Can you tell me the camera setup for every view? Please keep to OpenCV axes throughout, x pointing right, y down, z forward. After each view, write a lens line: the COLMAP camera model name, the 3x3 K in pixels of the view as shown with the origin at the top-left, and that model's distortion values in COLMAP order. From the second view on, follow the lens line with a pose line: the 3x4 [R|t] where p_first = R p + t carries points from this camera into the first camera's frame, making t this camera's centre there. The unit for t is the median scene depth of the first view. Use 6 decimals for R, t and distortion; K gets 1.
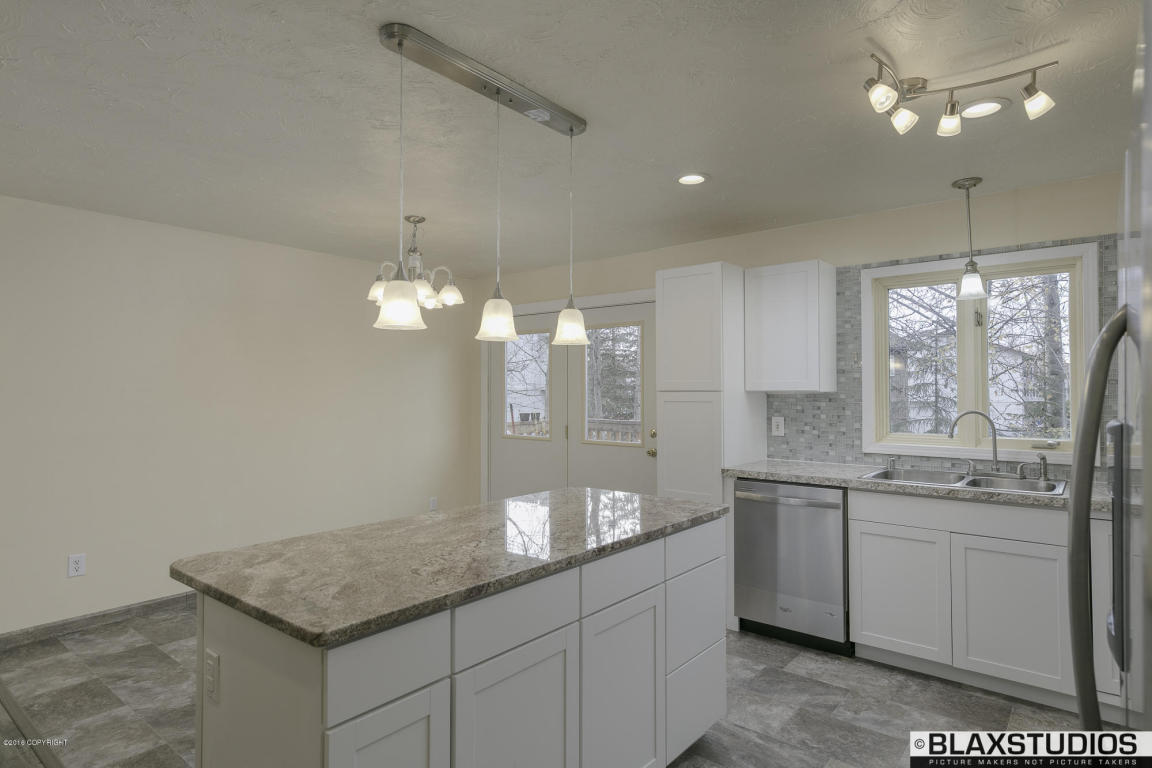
lens RADIAL K [[624.3, 0, 580.0], [0, 624.3, 382.4], [0, 0, 1]] dist [0.001618, 0.000226]
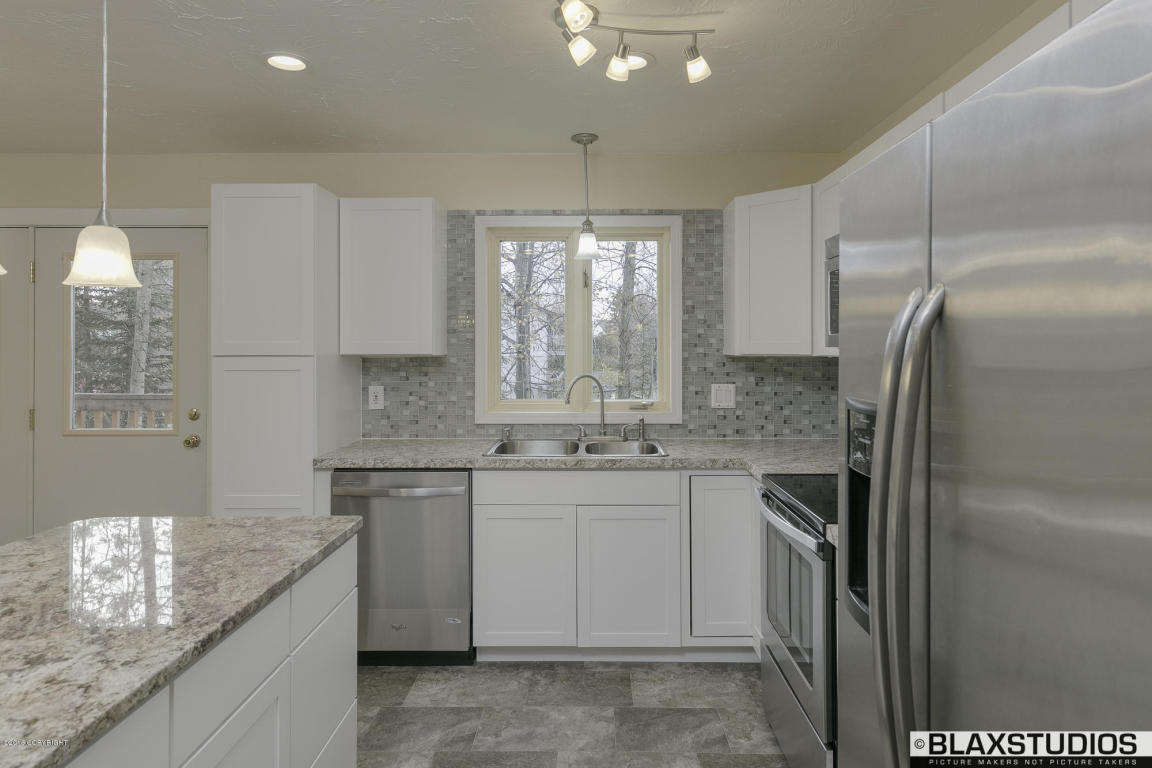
lens RADIAL K [[709.0, 0, 588.1], [0, 709.0, 338.3], [0, 0, 1]] dist [0.004662, -0.001007]
pose [[0.775843, 0.005639, 0.630900, -0.063259], [-0.007912, 0.999968, 0.000792, -0.011859], [-0.630876, -0.005606, 0.775864, 0.144666]]
